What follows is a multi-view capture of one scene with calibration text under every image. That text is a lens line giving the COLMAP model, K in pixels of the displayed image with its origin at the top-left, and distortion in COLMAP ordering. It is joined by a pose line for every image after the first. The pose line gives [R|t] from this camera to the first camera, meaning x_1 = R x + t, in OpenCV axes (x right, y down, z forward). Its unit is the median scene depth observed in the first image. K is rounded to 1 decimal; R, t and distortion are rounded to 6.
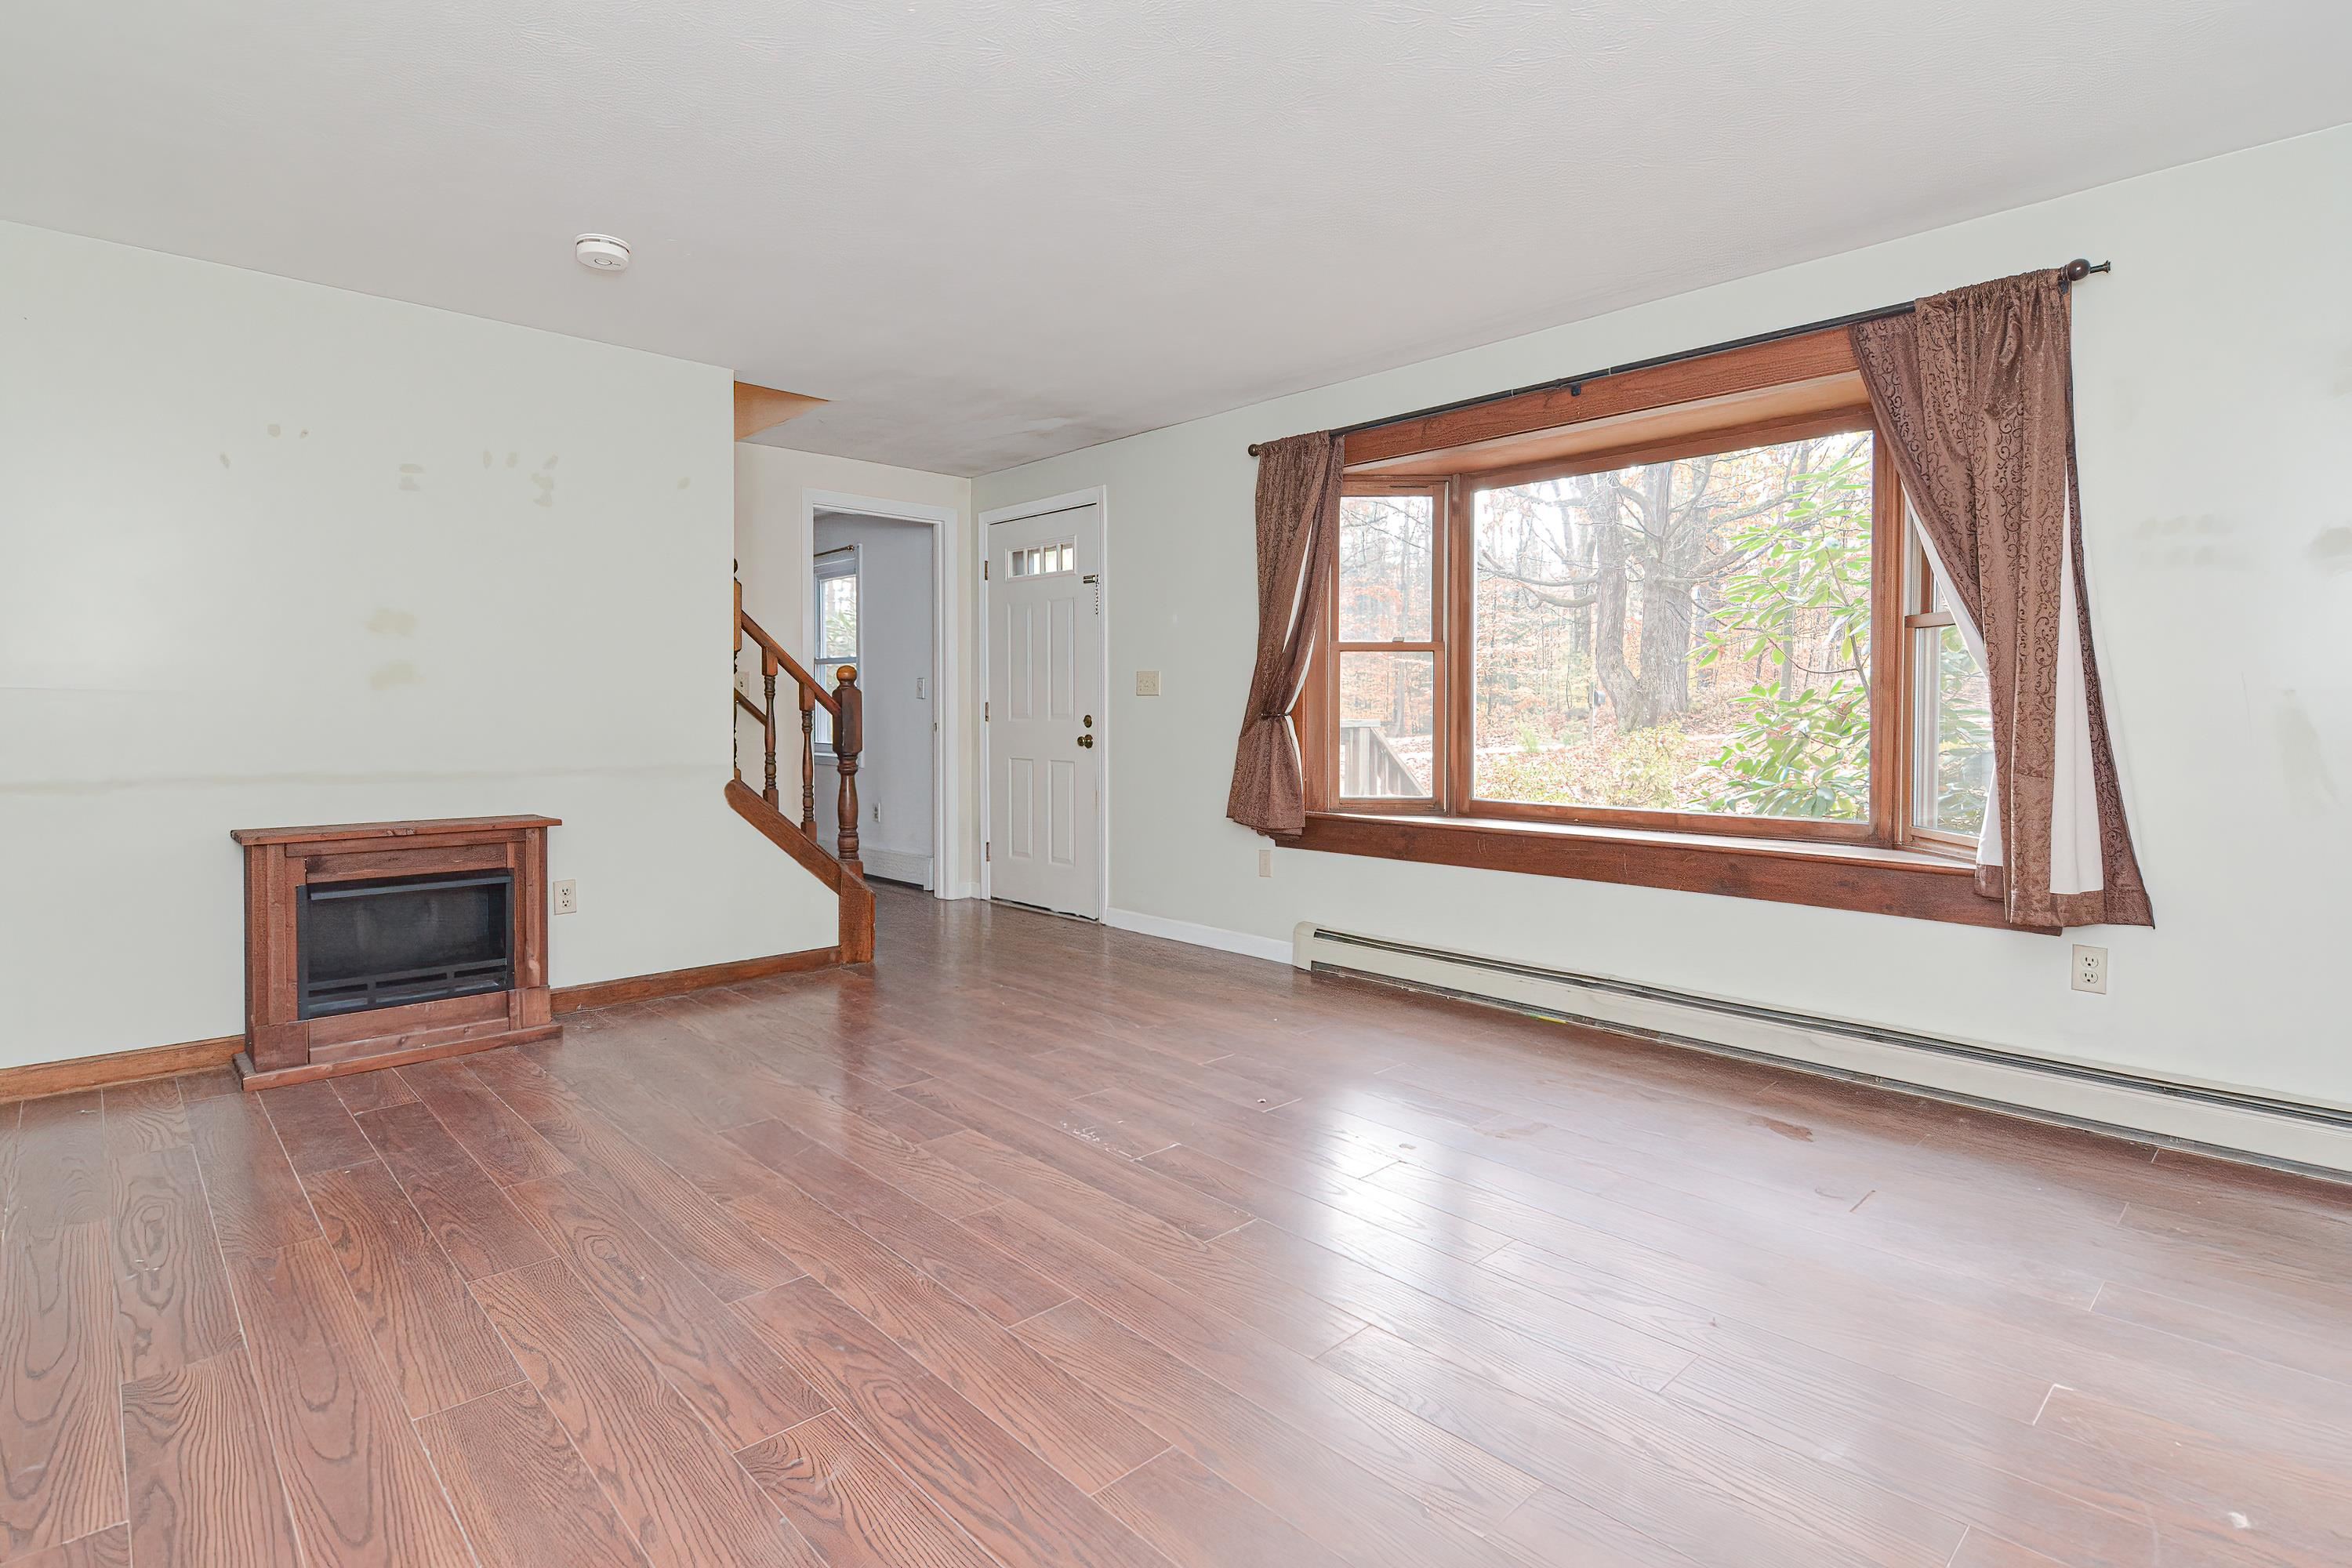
lens RADIAL K [[1140.1, 0, 1162.4], [0, 1140.1, 736.0], [0, 0, 1]] dist [0.000442, -0.000268]
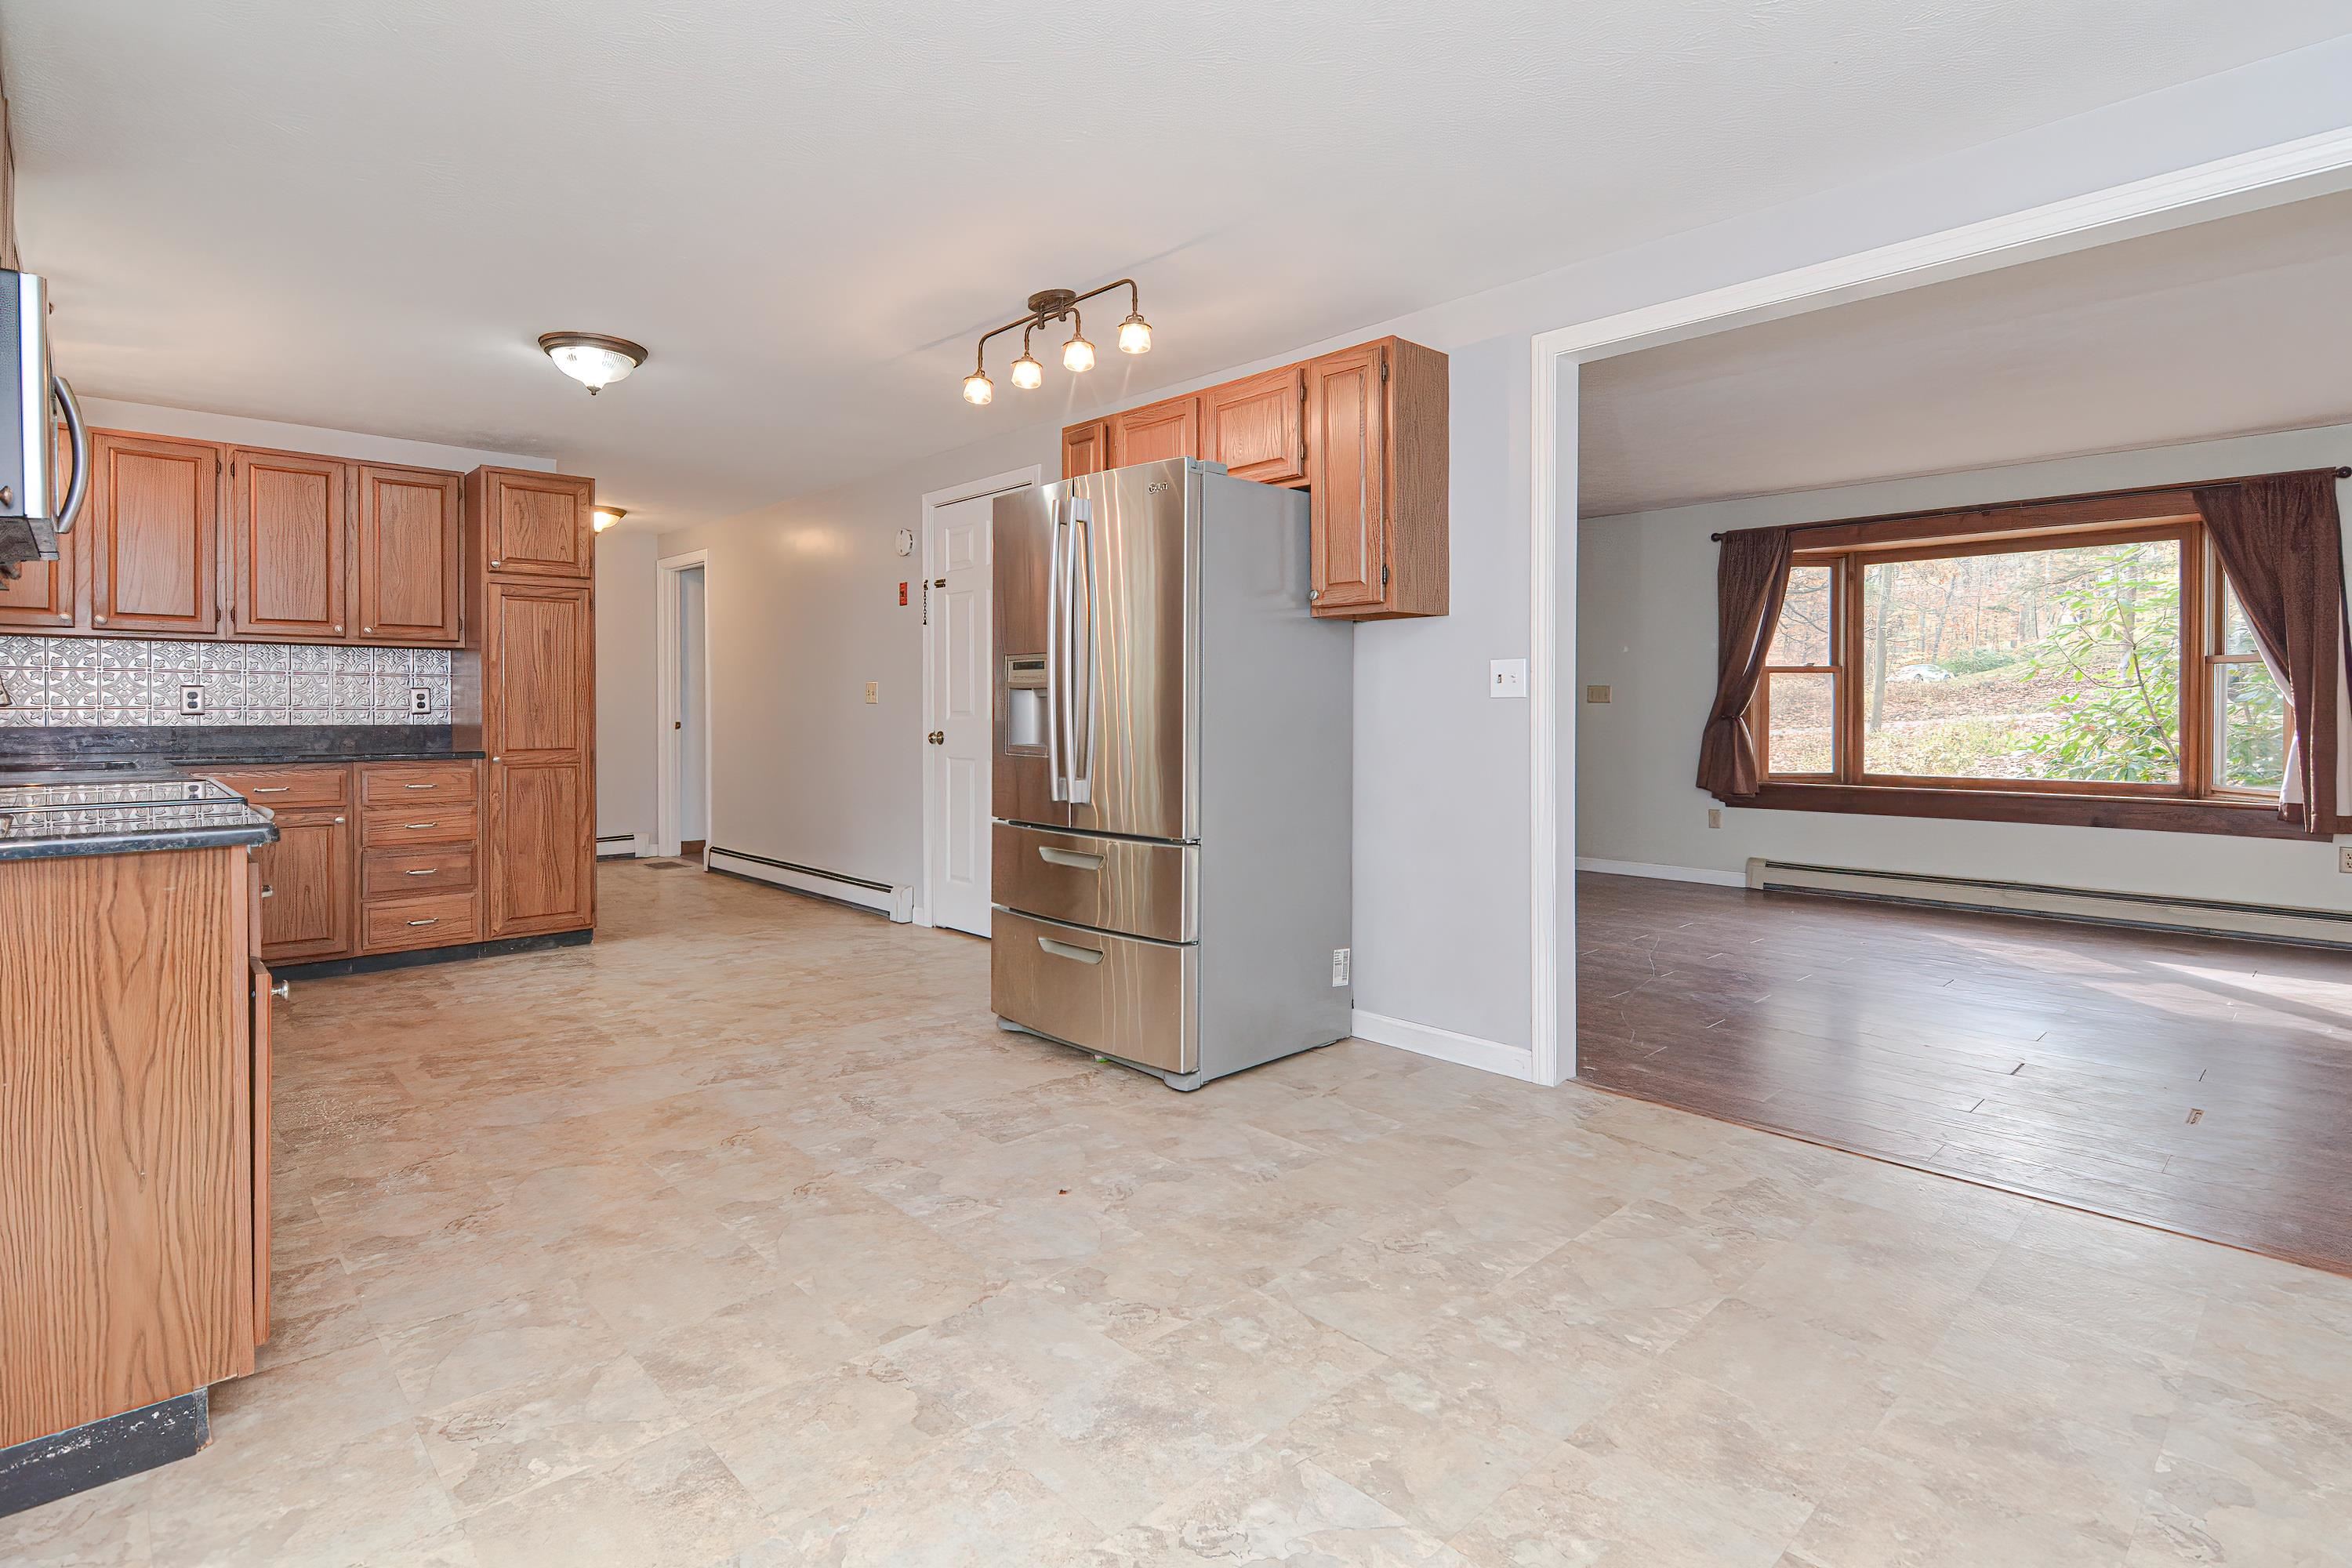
lens RADIAL K [[1140.1, 0, 1180.5], [0, 1140.1, 710.3], [0, 0, 1]] dist [0.000442, -0.000268]
pose [[0.999645, -0.001418, 0.026597, -0.652982], [0.001952, 0.999797, -0.020043, 0.001830], [-0.026563, 0.020088, 0.999445, -0.451395]]
